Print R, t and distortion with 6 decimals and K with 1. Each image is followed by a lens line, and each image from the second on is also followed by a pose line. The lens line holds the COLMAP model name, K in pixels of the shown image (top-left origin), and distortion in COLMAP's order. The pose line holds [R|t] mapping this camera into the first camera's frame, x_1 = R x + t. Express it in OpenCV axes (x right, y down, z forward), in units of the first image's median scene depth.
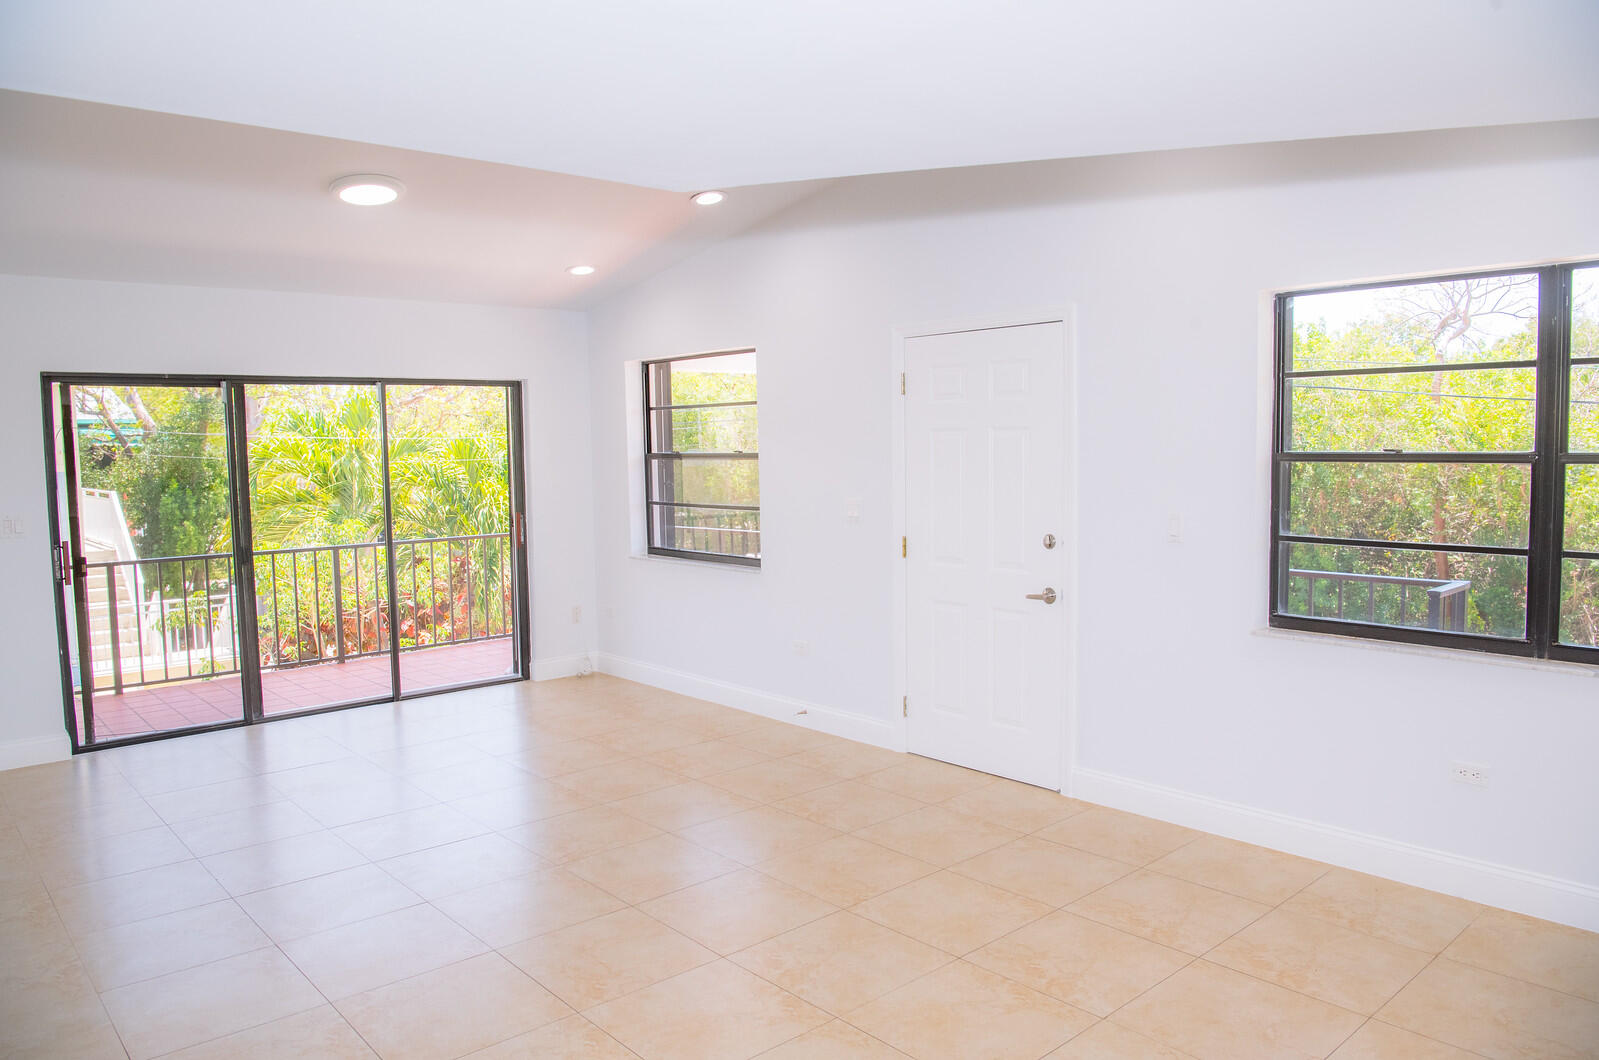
lens RADIAL K [[1106.2, 0, 799.5], [0, 1106.2, 530.0], [0, 0, 1]] dist [-0.080286, -0.001167]
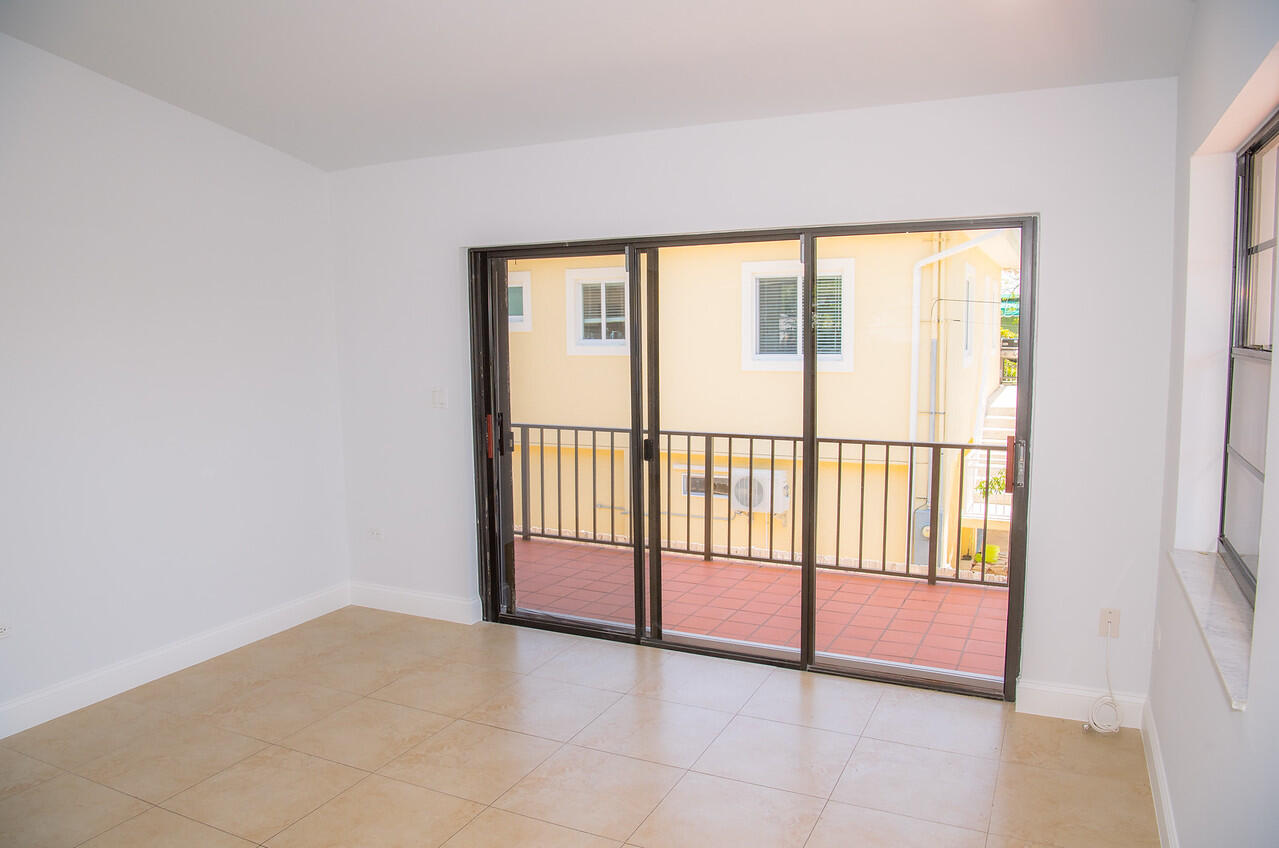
lens RADIAL K [[884.8, 0, 639.5], [0, 884.8, 424.0], [0, 0, 1]] dist [-0.080286, -0.001167]
pose [[0.372777, 0.110490, -0.921319, 0.110900], [-0.067921, 0.993471, 0.091661, -0.051802], [0.925432, 0.028408, 0.377848, 0.628922]]
